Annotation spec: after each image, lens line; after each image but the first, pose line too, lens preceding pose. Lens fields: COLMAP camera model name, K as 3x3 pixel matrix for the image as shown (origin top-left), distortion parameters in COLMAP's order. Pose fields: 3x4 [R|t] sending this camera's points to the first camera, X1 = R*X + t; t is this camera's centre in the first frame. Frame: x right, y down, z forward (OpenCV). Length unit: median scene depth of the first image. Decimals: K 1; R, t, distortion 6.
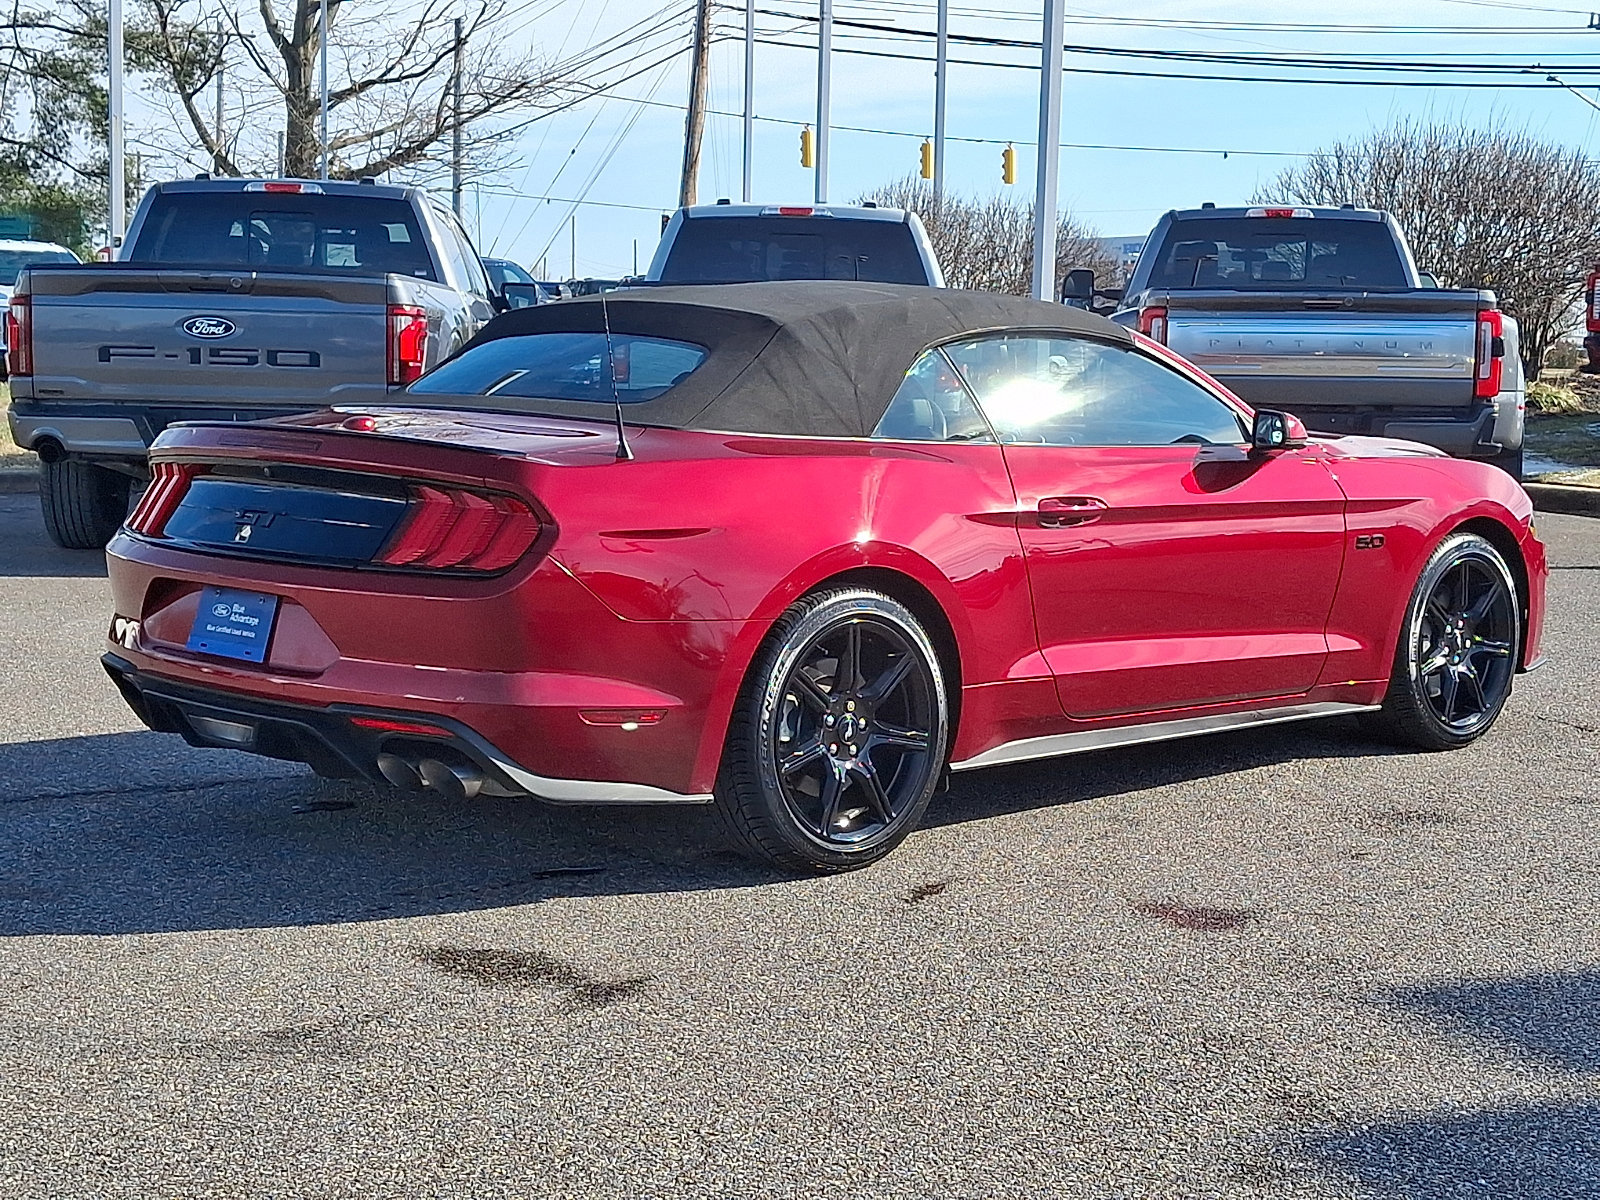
lens RADIAL K [[2516.1, 0, 801.6], [0, 2516.1, 551.4], [0, 0, 1]] dist [0.309932, -1.097314]
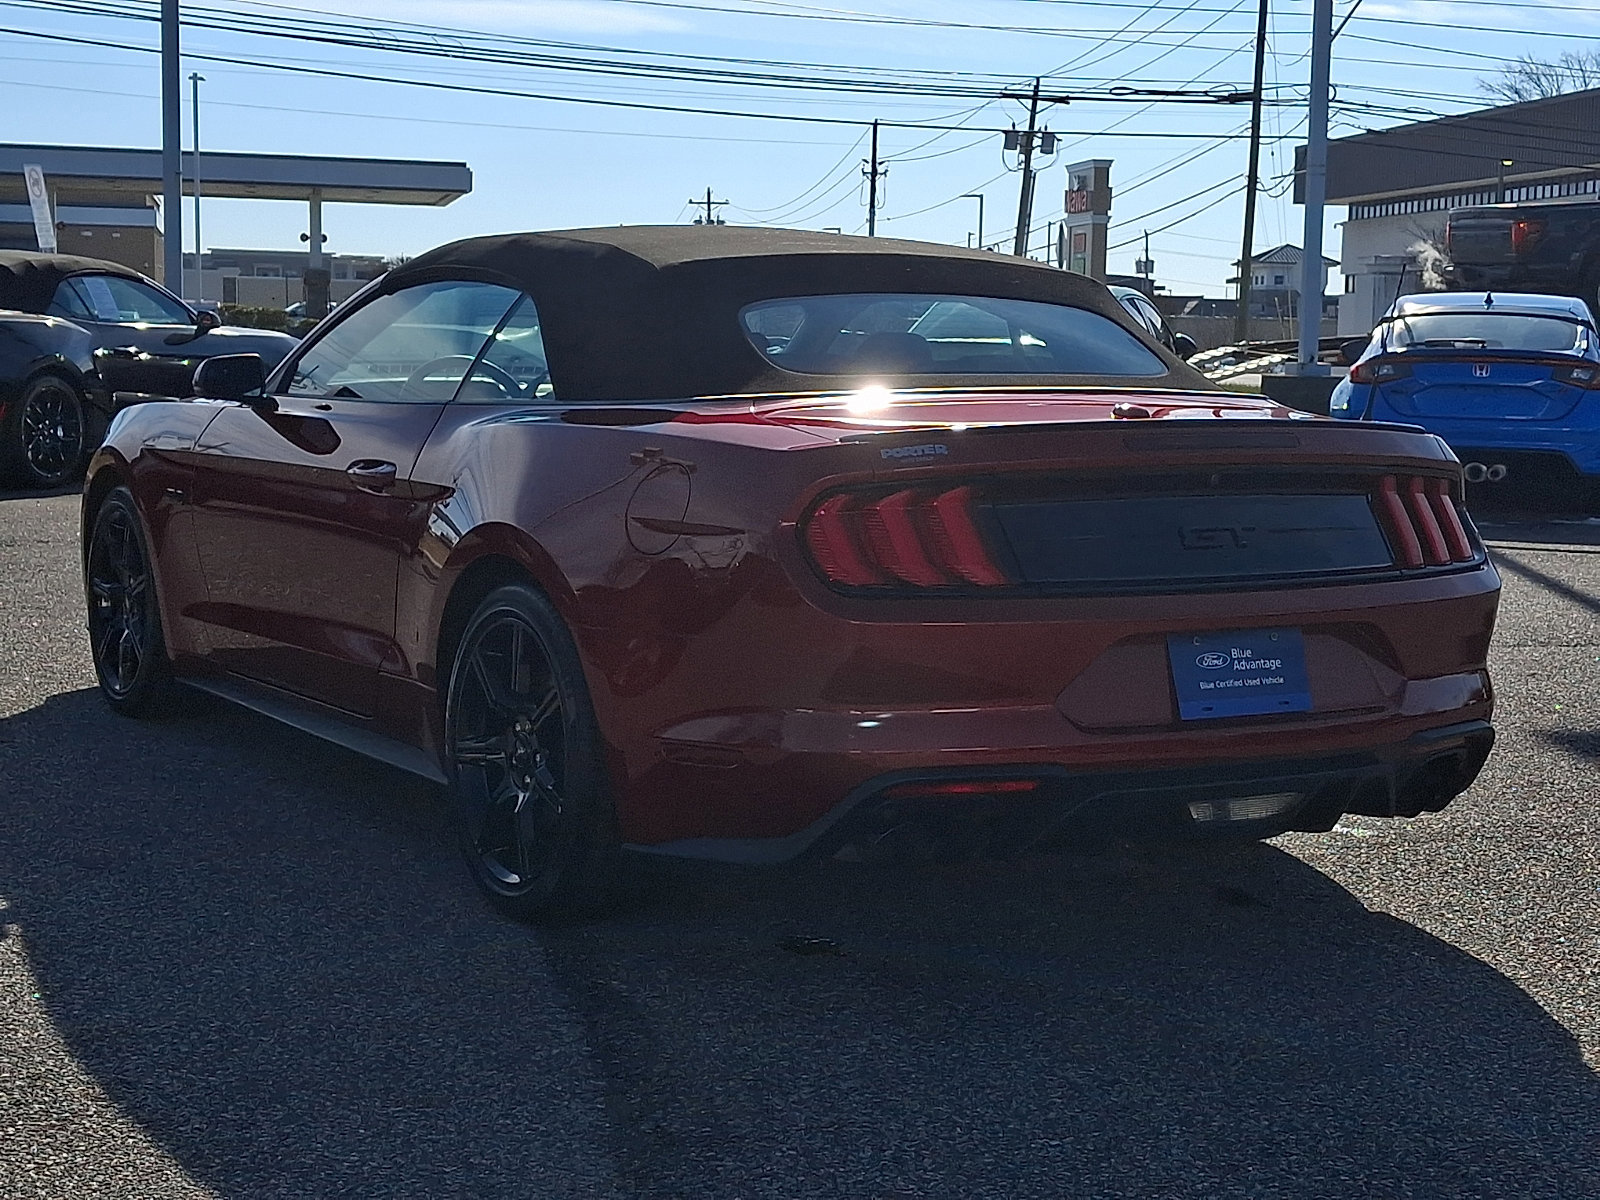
lens RADIAL K [[2516.1, 0, 801.6], [0, 2516.1, 551.4], [0, 0, 1]] dist [0.309932, -1.097314]
pose [[0.232610, -0.103989, 0.966995, -0.977563], [0.068027, 0.993572, 0.090483, -0.086456], [-0.970188, 0.044734, 0.238189, 0.912998]]
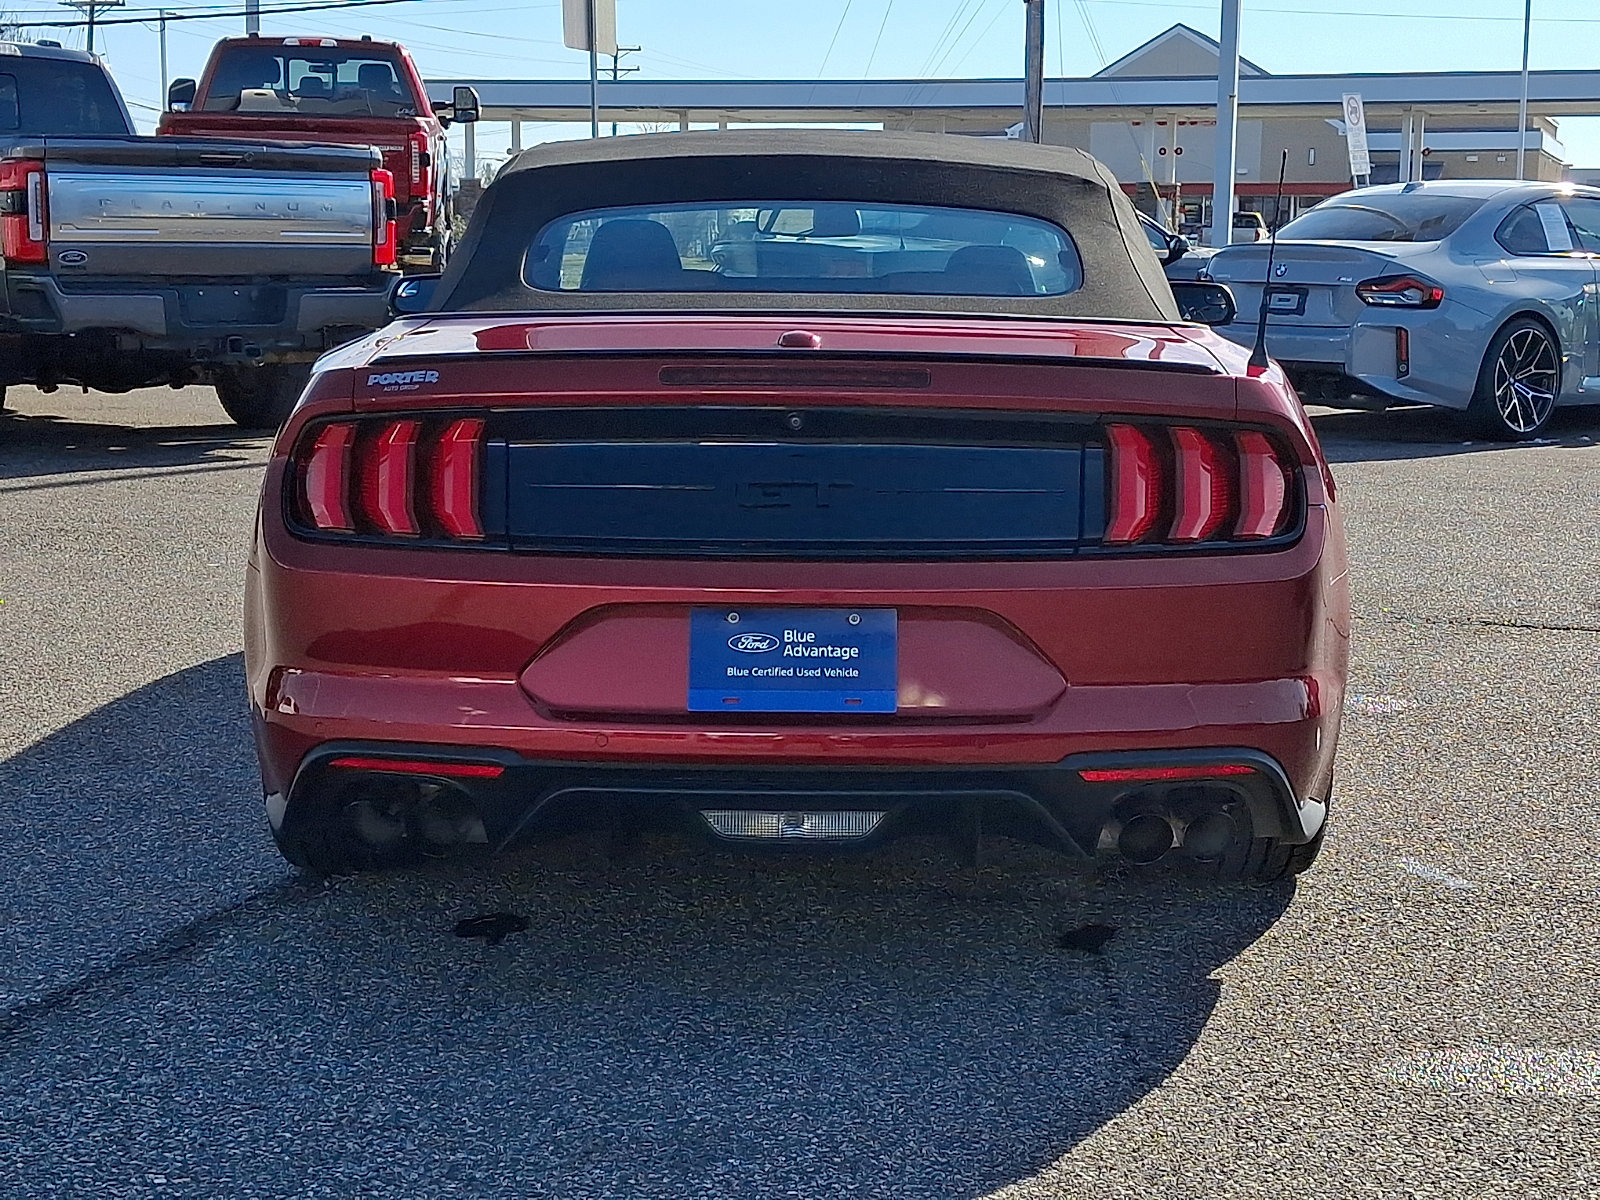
lens RADIAL K [[2516.1, 0, 801.6], [0, 2516.1, 551.4], [0, 0, 1]] dist [0.309932, -1.097314]
pose [[0.699797, -0.103606, 0.706788, -0.648435], [0.064212, 0.994544, 0.082210, -0.049851], [-0.711450, -0.012146, 0.702632, 0.532931]]
